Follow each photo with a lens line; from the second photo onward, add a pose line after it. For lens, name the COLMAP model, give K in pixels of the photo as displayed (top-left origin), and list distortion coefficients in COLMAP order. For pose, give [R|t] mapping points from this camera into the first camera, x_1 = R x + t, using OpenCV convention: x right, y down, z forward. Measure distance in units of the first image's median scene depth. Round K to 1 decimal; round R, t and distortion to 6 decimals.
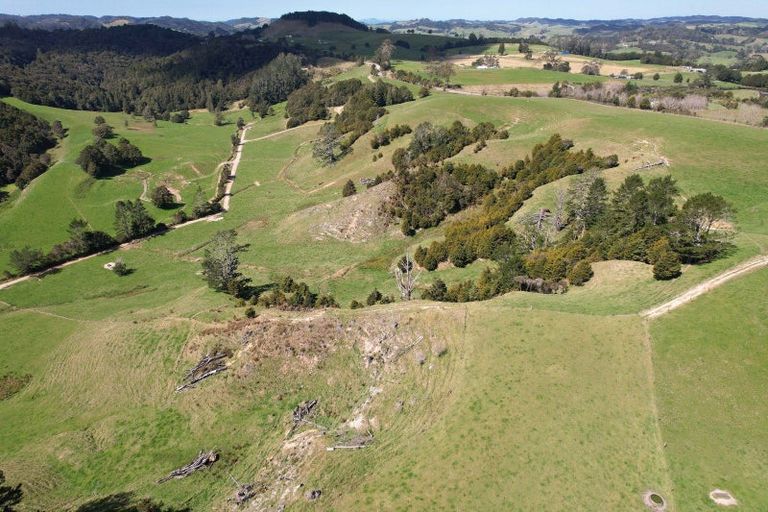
lens RADIAL K [[491.4, 0, 381.4], [0, 491.4, 255.2], [0, 0, 1]] dist [-0.071526, 0.062738]
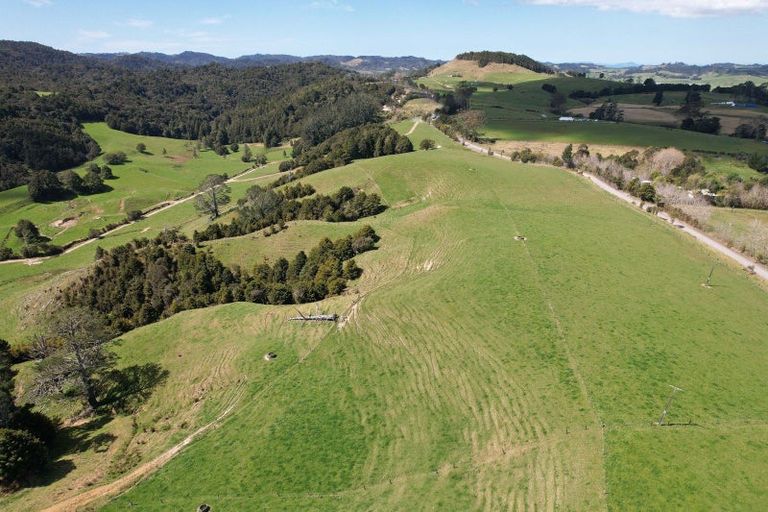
lens RADIAL K [[491.4, 0, 383.6], [0, 491.4, 260.1], [0, 0, 1]] dist [-0.071526, 0.062738]
pose [[0.894088, 0.173614, -0.412873, 0.315588], [-0.199710, 0.979640, -0.020535, -0.095231], [0.400901, 0.100815, 0.910557, 0.208660]]
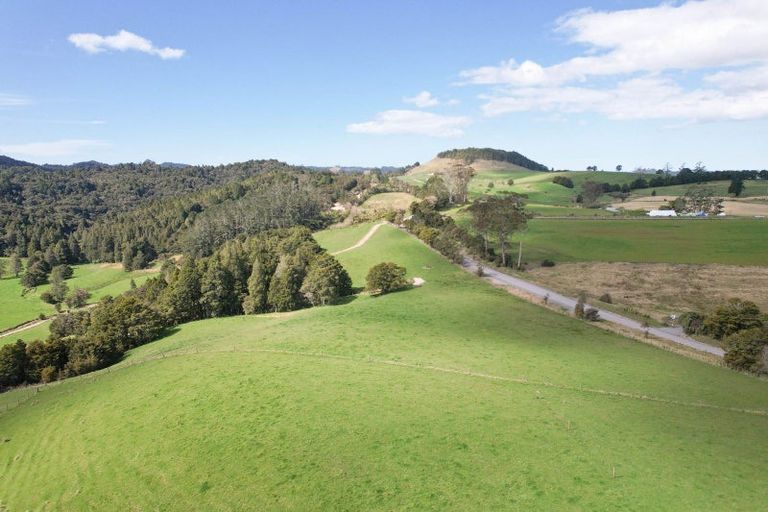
lens RADIAL K [[491.4, 0, 386.1], [0, 491.4, 258.4], [0, 0, 1]] dist [-0.071526, 0.062738]
pose [[0.910846, 0.068239, -0.407067, 0.169548], [-0.177874, 0.954854, -0.237939, -0.223187], [0.372453, 0.289132, 0.881863, 0.593576]]
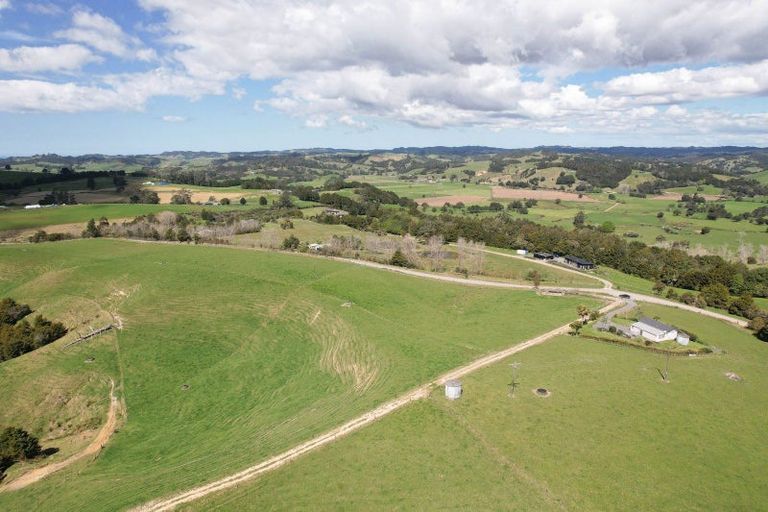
lens RADIAL K [[491.4, 0, 393.9], [0, 491.4, 259.7], [0, 0, 1]] dist [-0.071526, 0.062738]
pose [[0.784096, -0.136705, 0.605397, 0.187925], [0.275097, 0.950937, -0.141567, -0.026597], [-0.556341, 0.277545, 0.783233, 0.069745]]
